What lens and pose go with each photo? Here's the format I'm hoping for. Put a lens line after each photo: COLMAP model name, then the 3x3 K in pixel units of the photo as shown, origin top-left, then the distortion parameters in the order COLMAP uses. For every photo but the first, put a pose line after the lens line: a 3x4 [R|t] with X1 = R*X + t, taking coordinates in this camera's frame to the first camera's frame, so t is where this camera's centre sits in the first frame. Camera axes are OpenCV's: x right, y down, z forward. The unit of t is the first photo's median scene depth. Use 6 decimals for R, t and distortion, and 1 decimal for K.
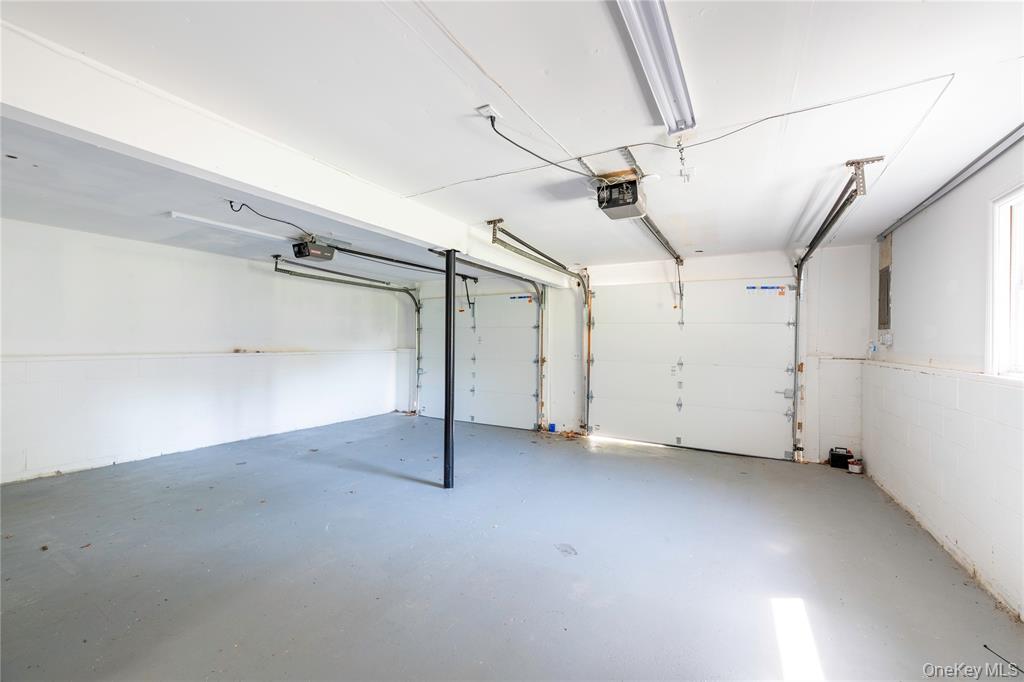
lens RADIAL K [[407.9, 0, 514.6], [0, 407.9, 344.6], [0, 0, 1]] dist [-0.001785, 0.000595]
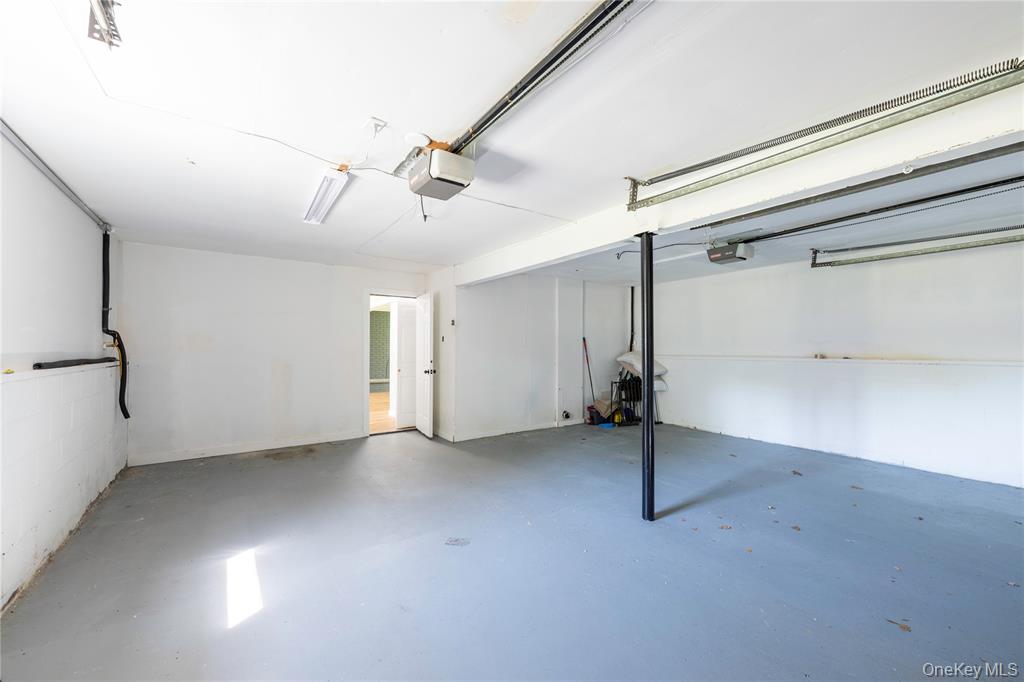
lens RADIAL K [[407.9, 0, 514.3], [0, 407.9, 341.3], [0, 0, 1]] dist [-0.001785, 0.000595]
pose [[-0.433040, -0.027010, -0.900970, 0.506420], [-0.007871, 0.999626, -0.026185, 0.011258], [0.901341, -0.004247, -0.433090, 0.791746]]
